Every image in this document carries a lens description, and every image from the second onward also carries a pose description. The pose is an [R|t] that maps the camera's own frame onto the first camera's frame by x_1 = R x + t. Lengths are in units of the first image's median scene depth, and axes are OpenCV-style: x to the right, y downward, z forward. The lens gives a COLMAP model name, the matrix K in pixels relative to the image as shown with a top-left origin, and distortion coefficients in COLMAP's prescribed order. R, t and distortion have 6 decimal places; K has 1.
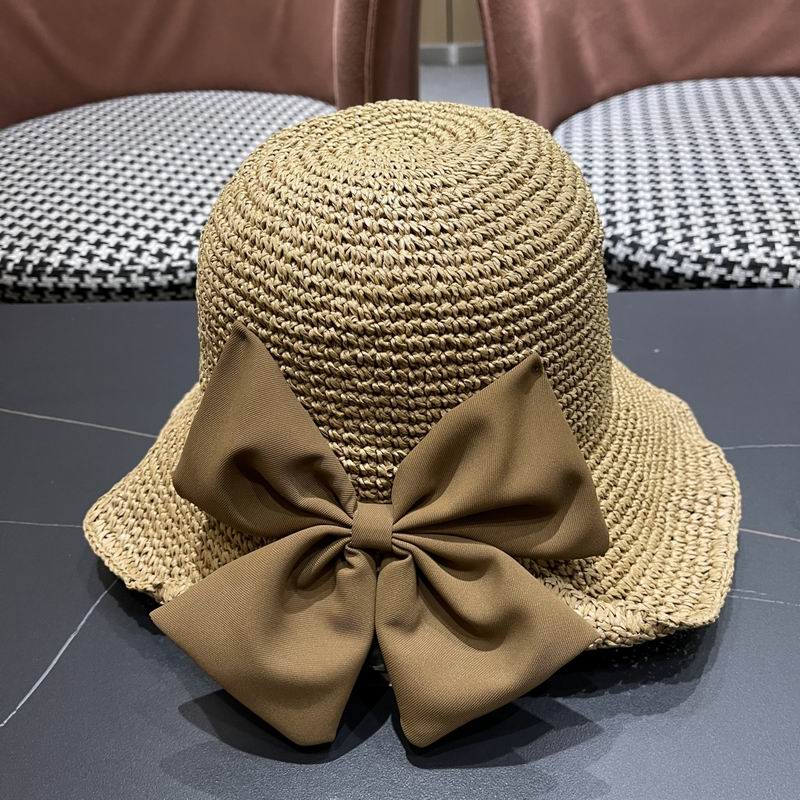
lens RADIAL K [[825.6, 0, 397.4], [0, 825.6, 416.1], [0, 0, 1]] dist [0.012224, 0.000000]
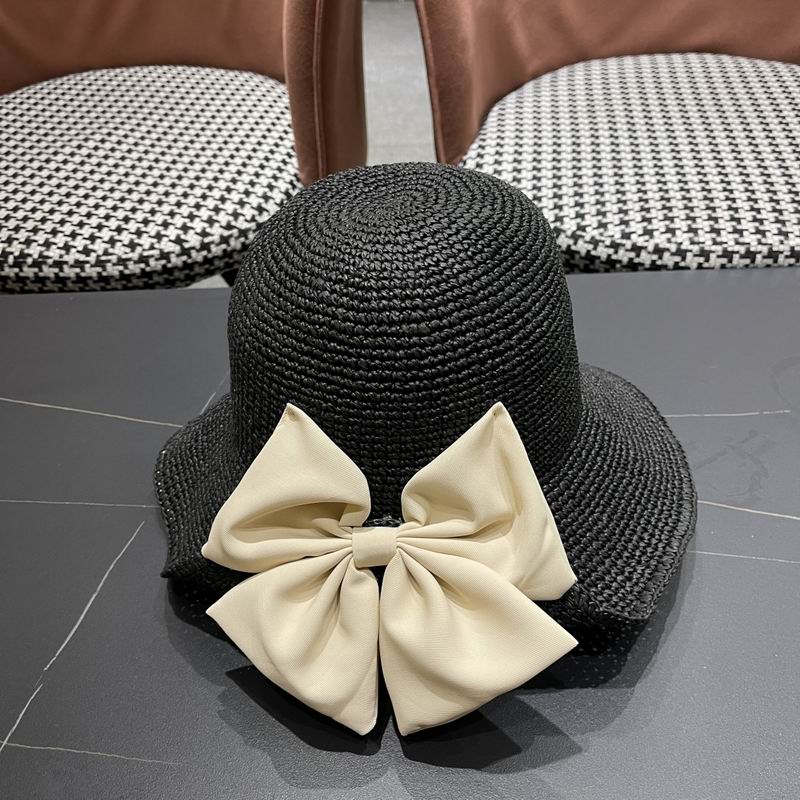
lens RADIAL K [[825.6, 0, 401.2], [0, 825.6, 413.2], [0, 0, 1]] dist [0.012224, 0.000000]
pose [[0.998036, -0.029972, 0.055000, 0.002964], [0.025171, 0.995978, 0.085991, -0.057733], [-0.057356, -0.084437, 0.994777, -0.132787]]
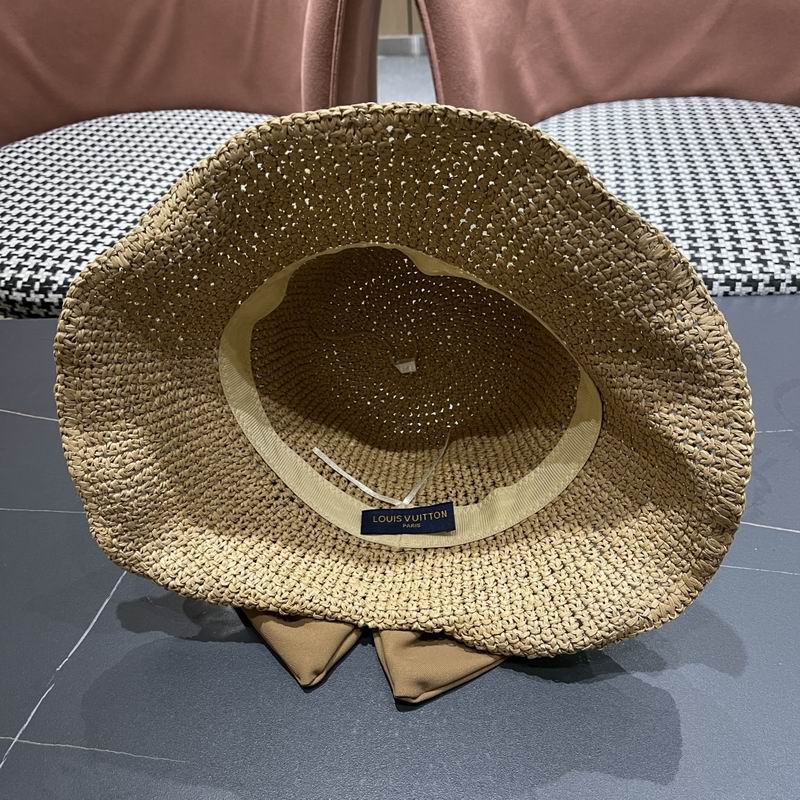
lens RADIAL K [[825.6, 0, 399.3], [0, 825.6, 403.8], [0, 0, 1]] dist [0.012224, 0.000000]
pose [[0.999096, -0.019760, 0.037650, 0.006473], [0.019117, 0.999667, 0.017356, -0.027215], [-0.037981, -0.016620, 0.999140, -0.156372]]
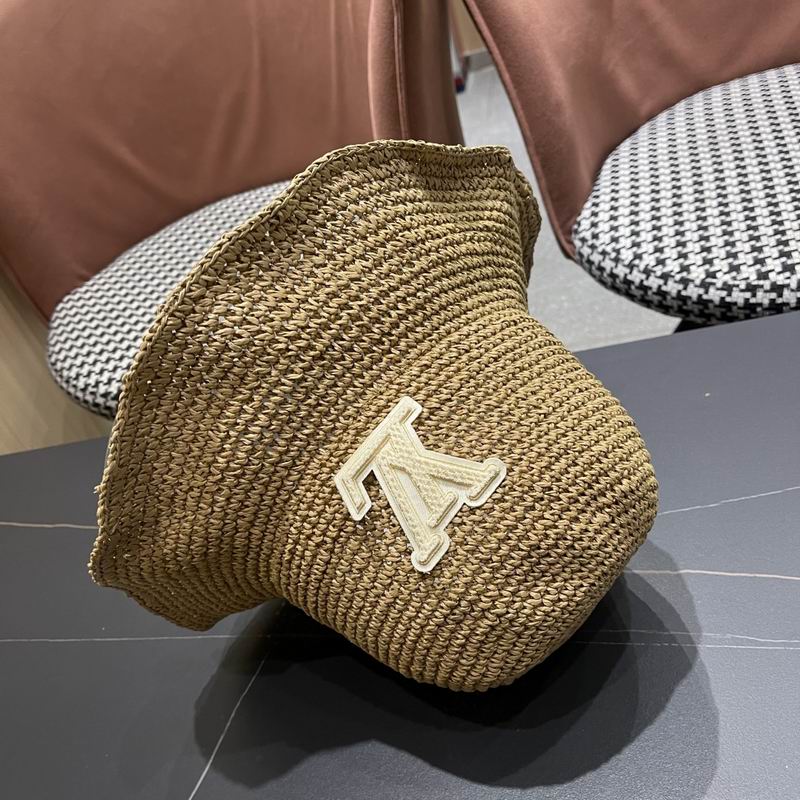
lens RADIAL K [[825.6, 0, 399.5], [0, 825.6, 411.0], [0, 0, 1]] dist [0.012224, 0.000000]
pose [[0.972612, -0.157258, -0.171160, 0.087285], [0.159193, 0.987244, -0.002449, -0.096297], [0.169362, -0.024866, 0.985240, -0.090754]]
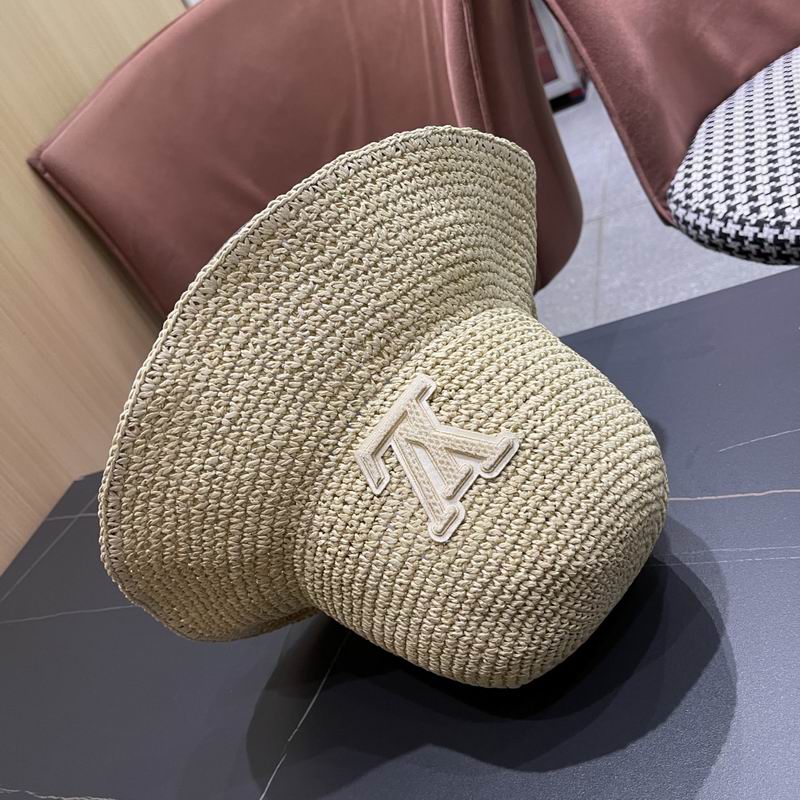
lens RADIAL K [[825.6, 0, 406.0], [0, 825.6, 412.6], [0, 0, 1]] dist [0.012224, 0.000000]
pose [[0.912343, -0.233681, -0.336189, 0.150765], [0.220811, 0.972304, -0.076605, -0.004748], [0.344779, -0.004344, 0.938674, -0.115100]]
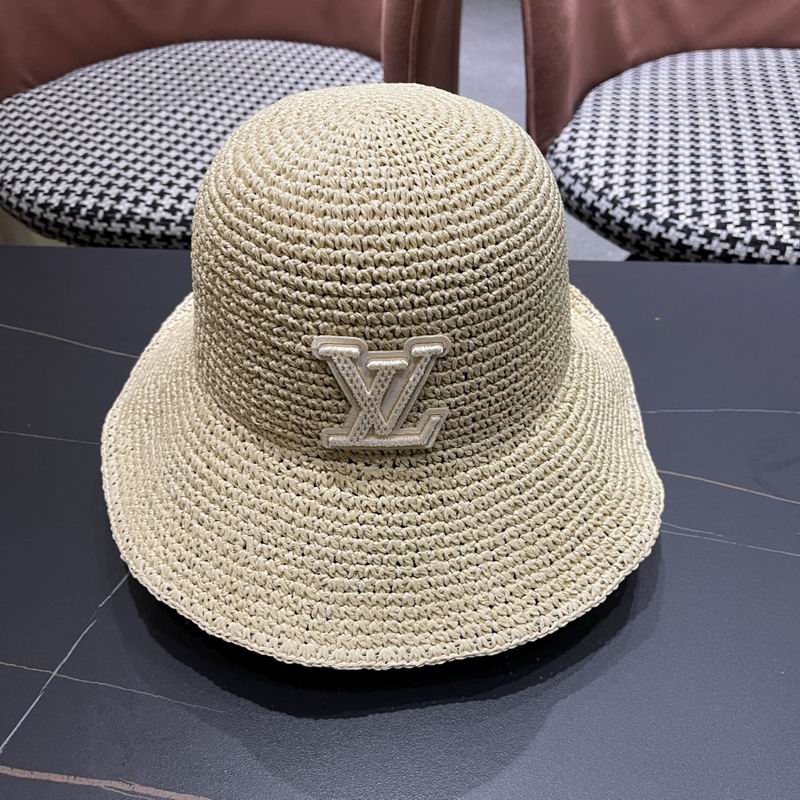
lens RADIAL K [[825.6, 0, 398.0], [0, 825.6, 402.3], [0, 0, 1]] dist [0.012224, 0.000000]
pose [[0.998466, 0.048010, -0.027598, -0.002141], [-0.045914, 0.996340, 0.072106, -0.025099], [0.030959, -0.070728, 0.997015, -0.115290]]
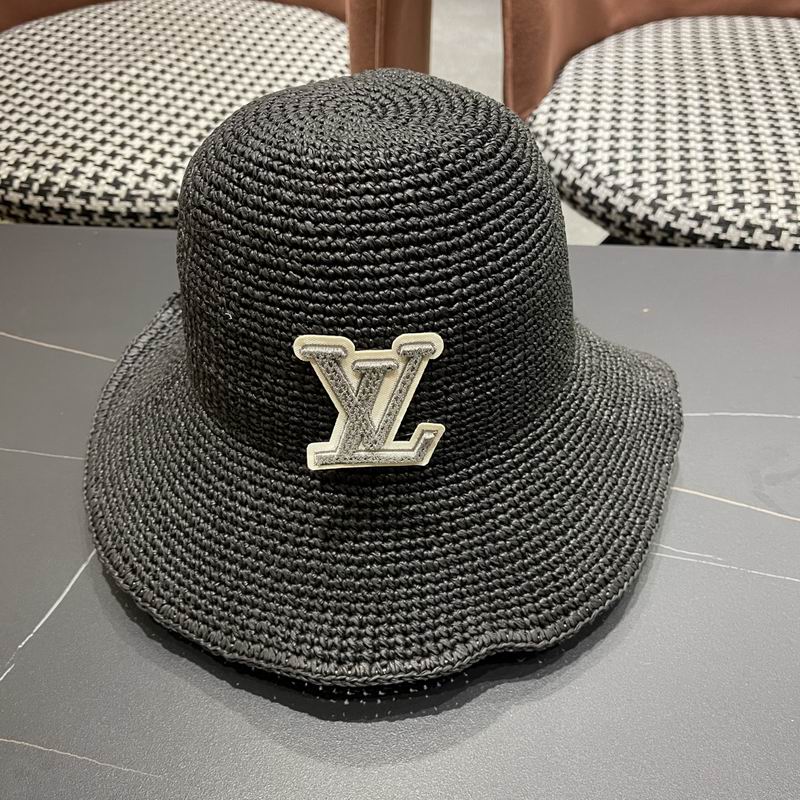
lens RADIAL K [[825.6, 0, 397.7], [0, 825.6, 399.7], [0, 0, 1]] dist [0.012224, 0.000000]
pose [[0.998672, 0.050187, 0.011597, -0.002817], [-0.051119, 0.993330, 0.103354, -0.048009], [-0.006333, -0.103810, 0.994577, -0.033024]]
